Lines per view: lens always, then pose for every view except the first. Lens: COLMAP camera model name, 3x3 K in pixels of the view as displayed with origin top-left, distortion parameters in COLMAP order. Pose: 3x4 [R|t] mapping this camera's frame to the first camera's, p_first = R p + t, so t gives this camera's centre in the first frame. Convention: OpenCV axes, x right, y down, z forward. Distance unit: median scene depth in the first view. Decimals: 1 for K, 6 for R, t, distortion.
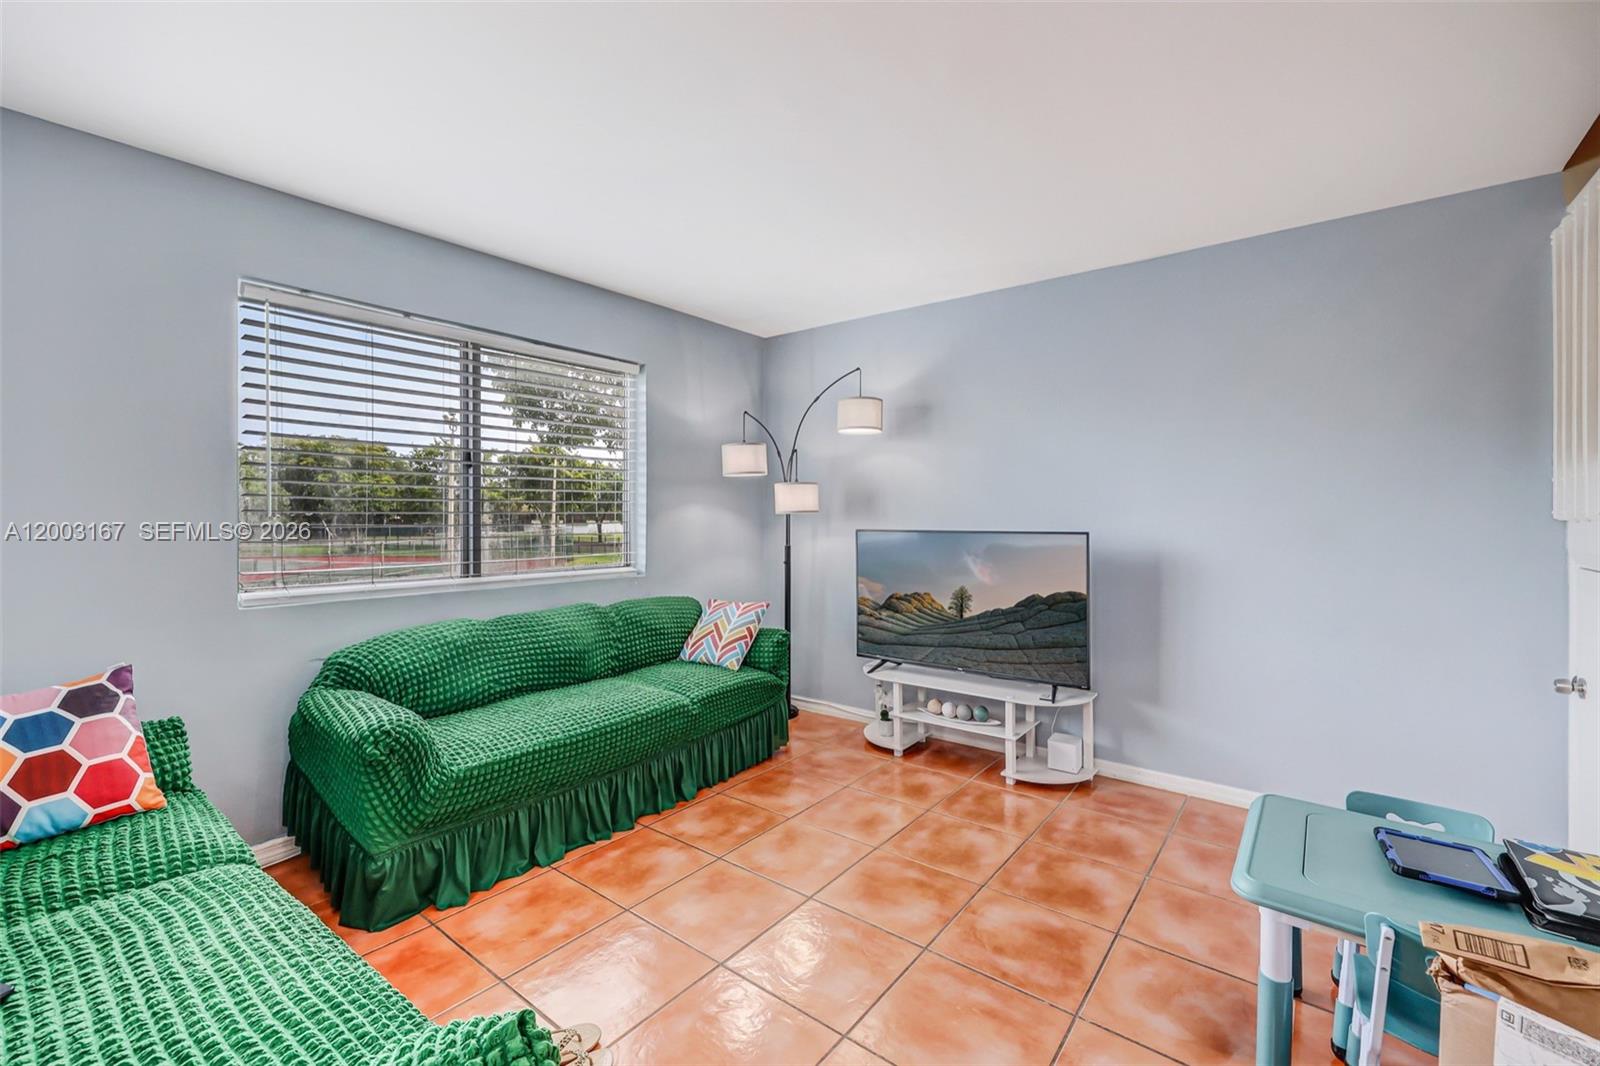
lens RADIAL K [[679.7, 0, 783.9], [0, 679.7, 520.4], [0, 0, 1]] dist [0.010188, -0.002579]
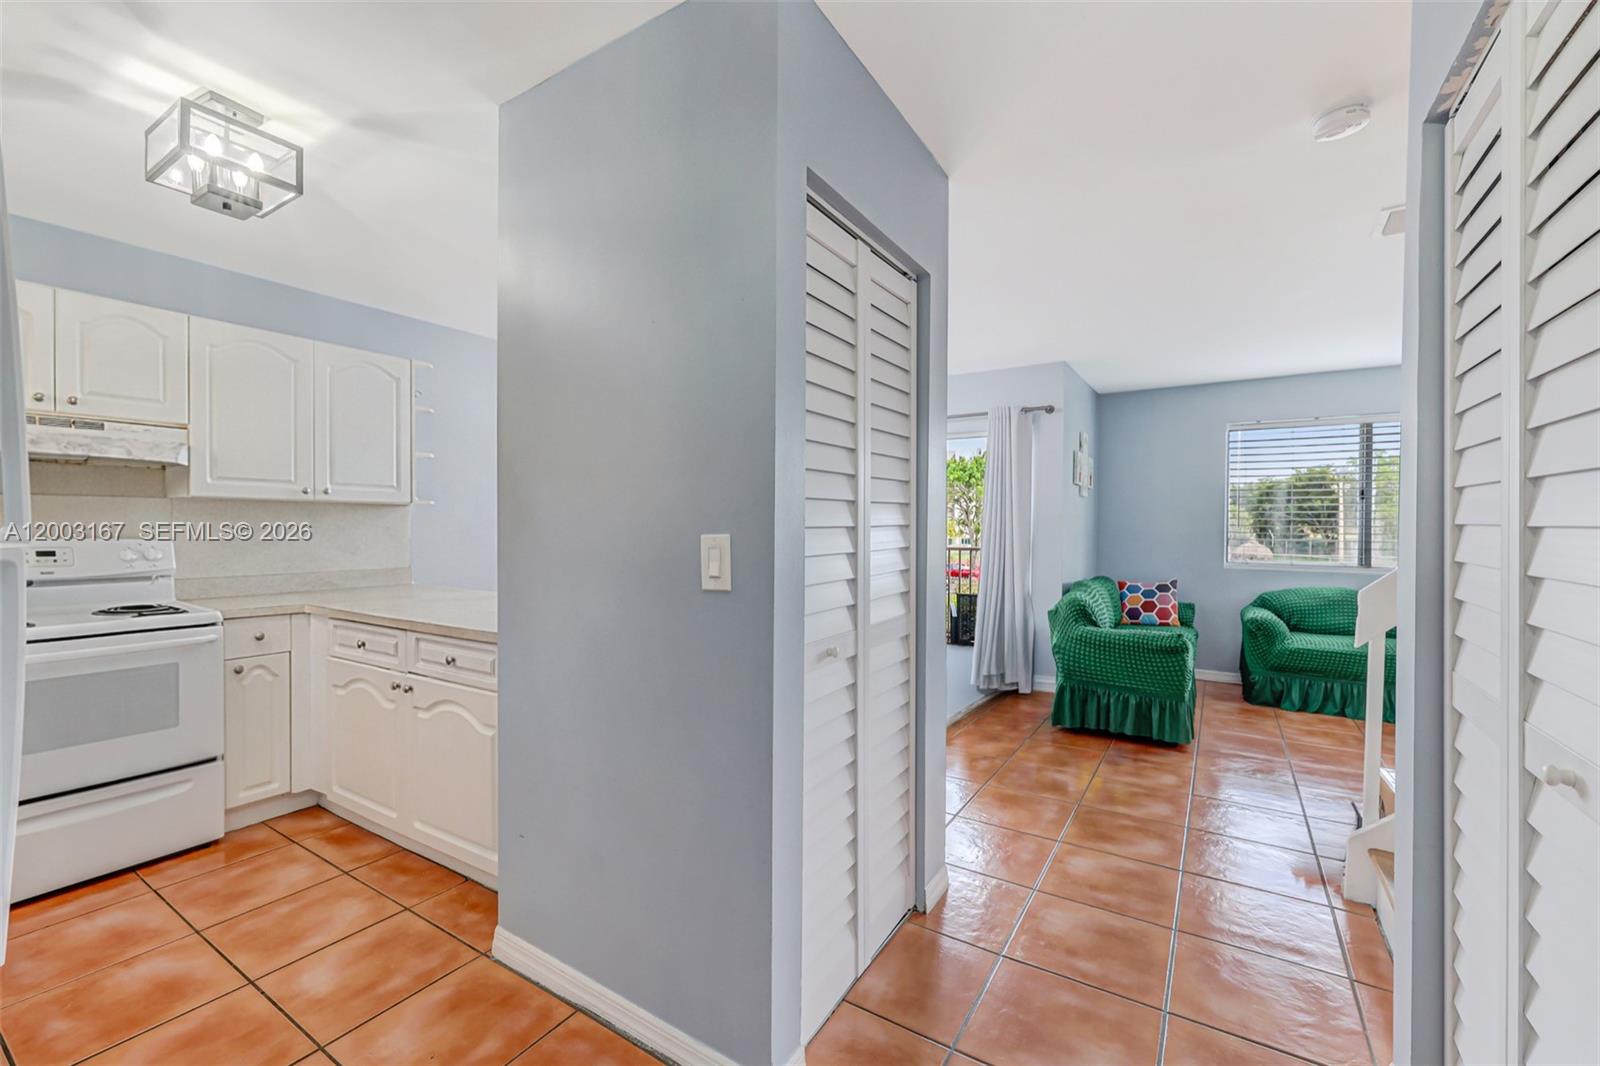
lens RADIAL K [[679.7, 0, 792.5], [0, 679.7, 530.0], [0, 0, 1]] dist [0.010188, -0.002579]
pose [[0.125477, 0.005911, -0.992079, 1.067115], [-0.019288, 0.999808, 0.003518, 0.018053], [0.991909, 0.018694, 0.125567, -0.604768]]
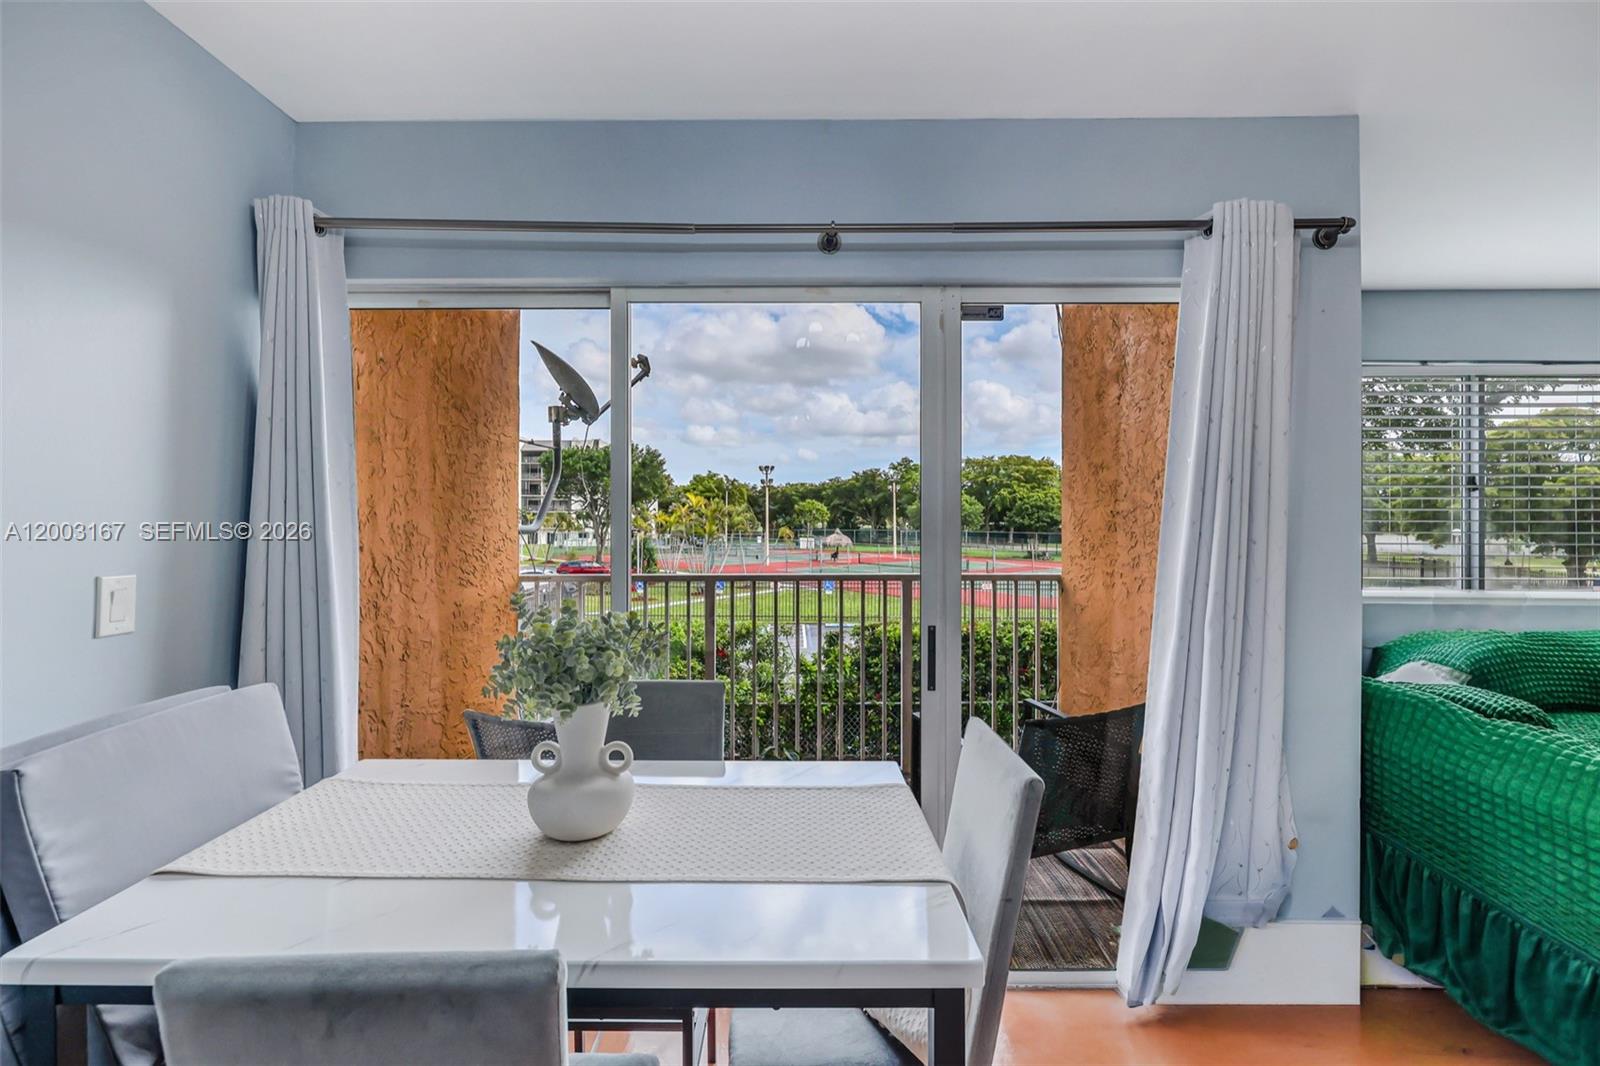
lens RADIAL K [[679.7, 0, 784.8], [0, 679.7, 515.6], [0, 0, 1]] dist [0.010188, -0.002579]
pose [[0.626666, -0.005533, -0.779268, -0.297295], [-0.010510, 0.999824, -0.015551, -0.009316], [0.779217, 0.017935, 0.626498, -0.531166]]
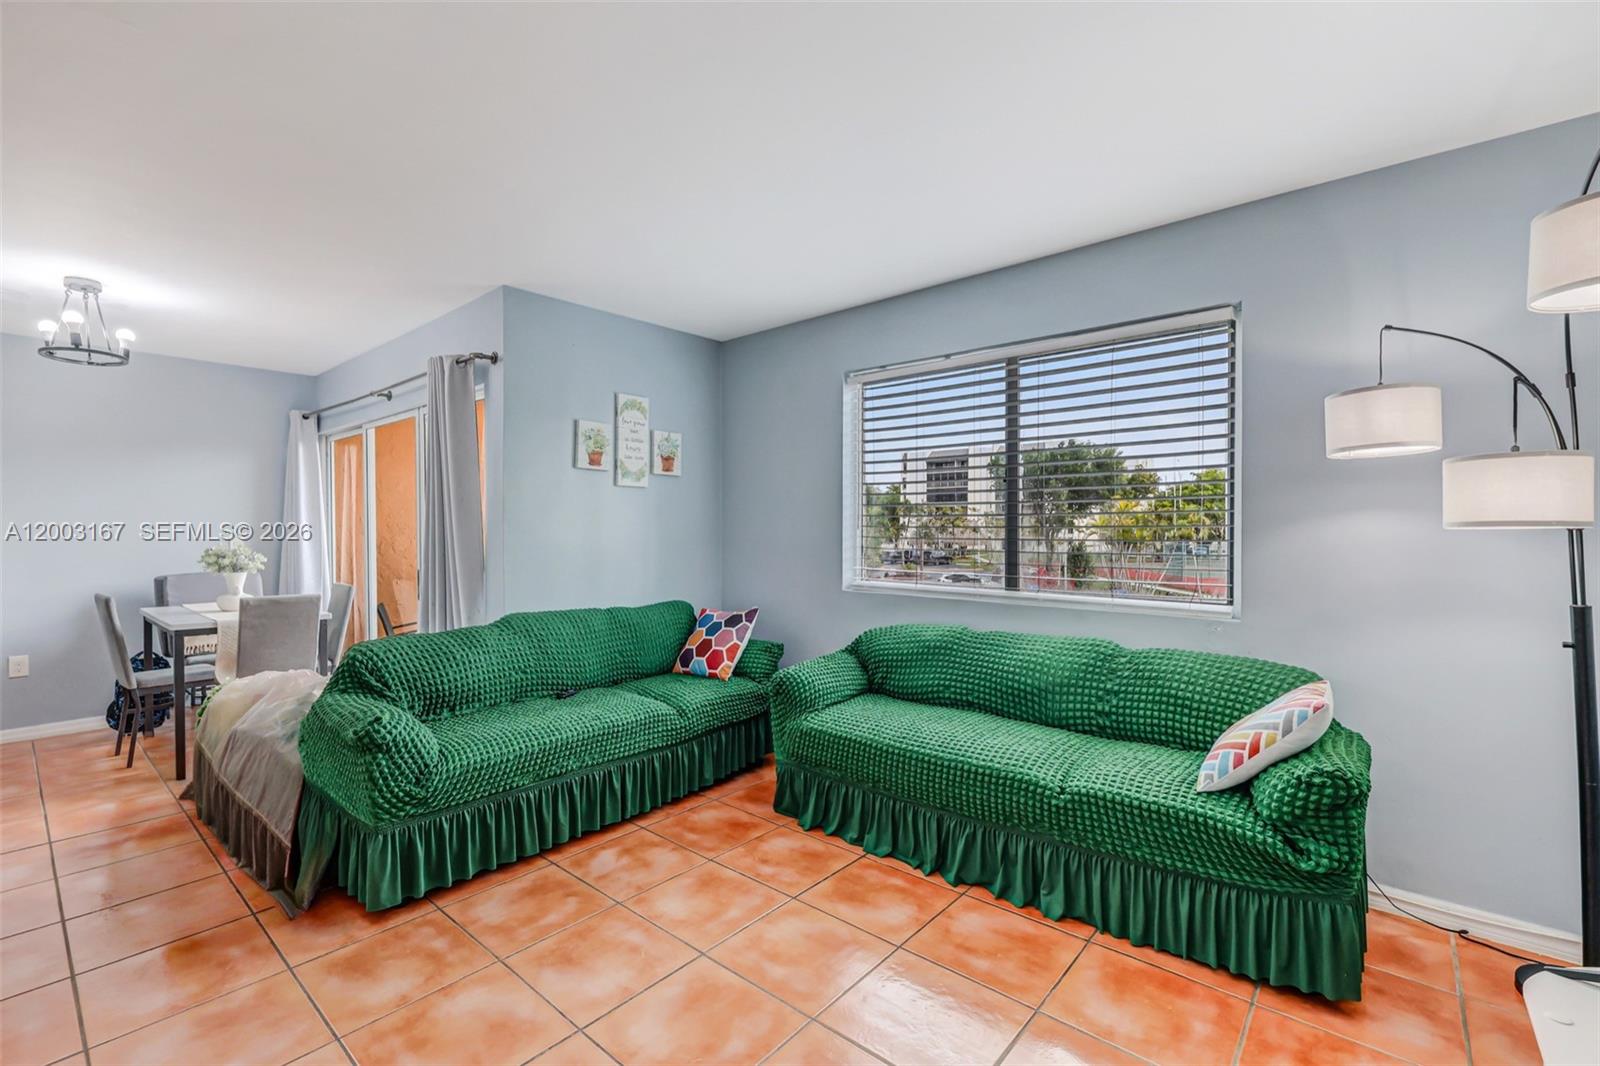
lens RADIAL K [[679.7, 0, 780.5], [0, 679.7, 541.3], [0, 0, 1]] dist [0.010188, -0.002579]
pose [[-0.032097, 0.021679, -0.999250, 0.605758], [-0.008262, 0.999725, 0.021955, -0.010215], [0.999451, 0.008961, -0.031909, 0.736167]]
